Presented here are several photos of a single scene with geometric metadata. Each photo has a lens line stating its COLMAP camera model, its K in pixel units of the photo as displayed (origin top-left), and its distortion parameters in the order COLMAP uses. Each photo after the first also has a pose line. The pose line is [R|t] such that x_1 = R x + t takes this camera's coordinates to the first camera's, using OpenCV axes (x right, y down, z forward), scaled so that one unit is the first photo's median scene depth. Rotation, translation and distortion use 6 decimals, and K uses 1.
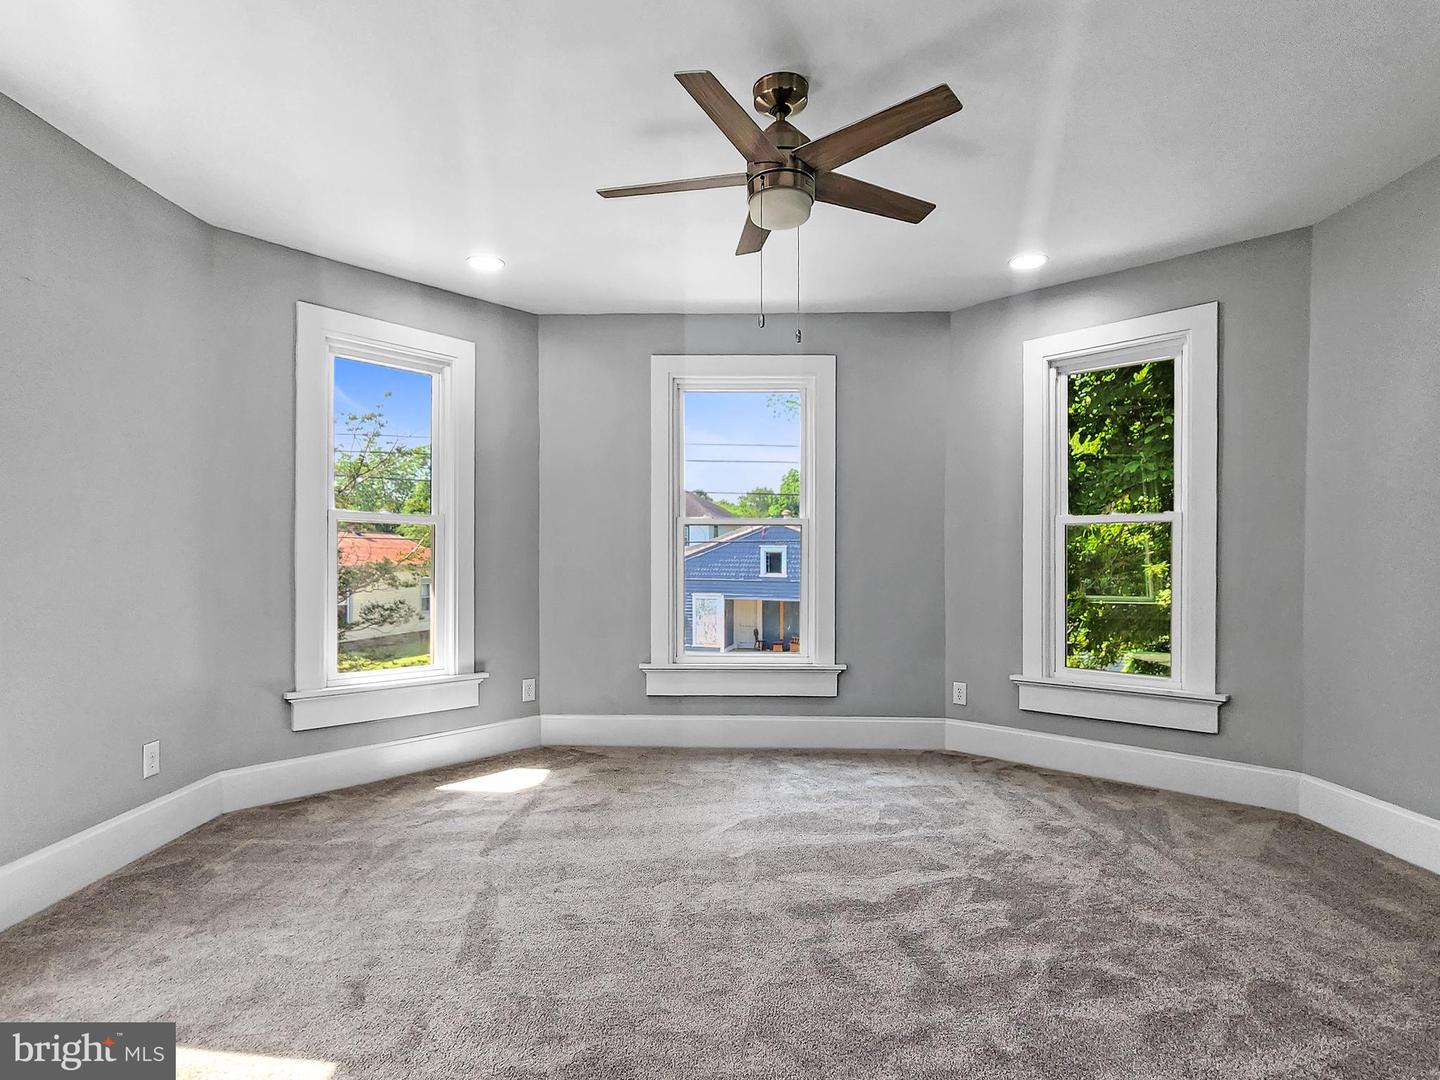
lens RADIAL K [[753.3, 0, 711.5], [0, 753.3, 560.4], [0, 0, 1]] dist [0.005137, 0.000373]
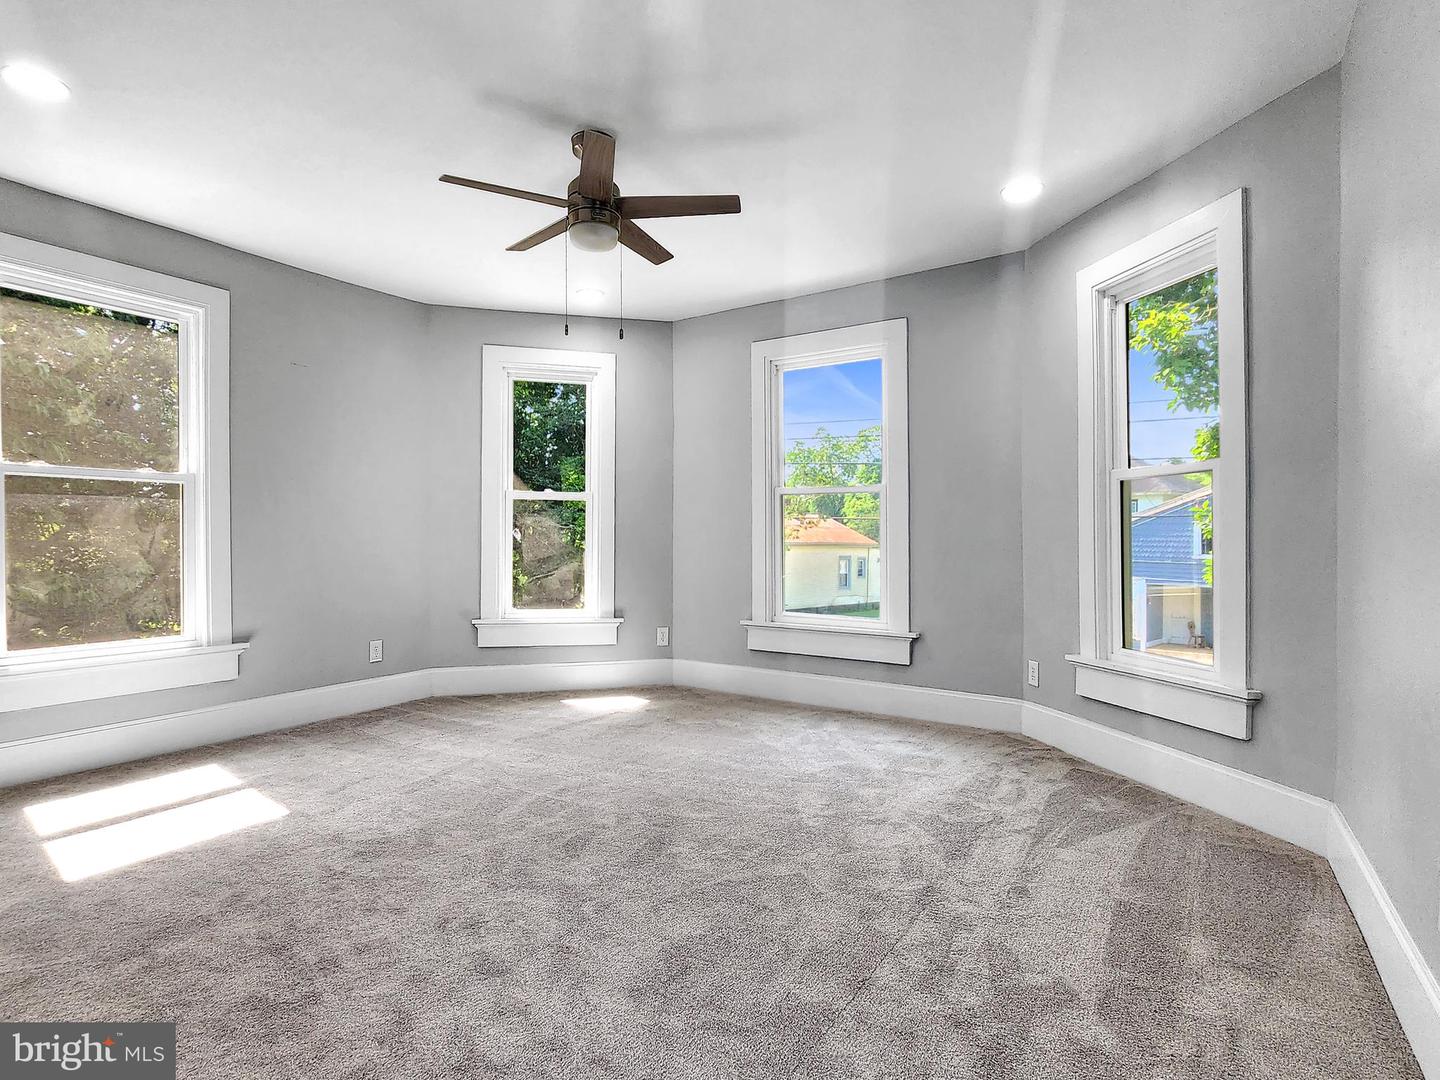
lens RADIAL K [[753.3, 0, 708.2], [0, 753.3, 539.2], [0, 0, 1]] dist [0.005137, 0.000373]
pose [[0.838400, 0.002412, -0.545050, 0.498891], [-0.003620, 0.999993, -0.001144, 0.019674], [0.545043, 0.002932, 0.838403, 0.035469]]
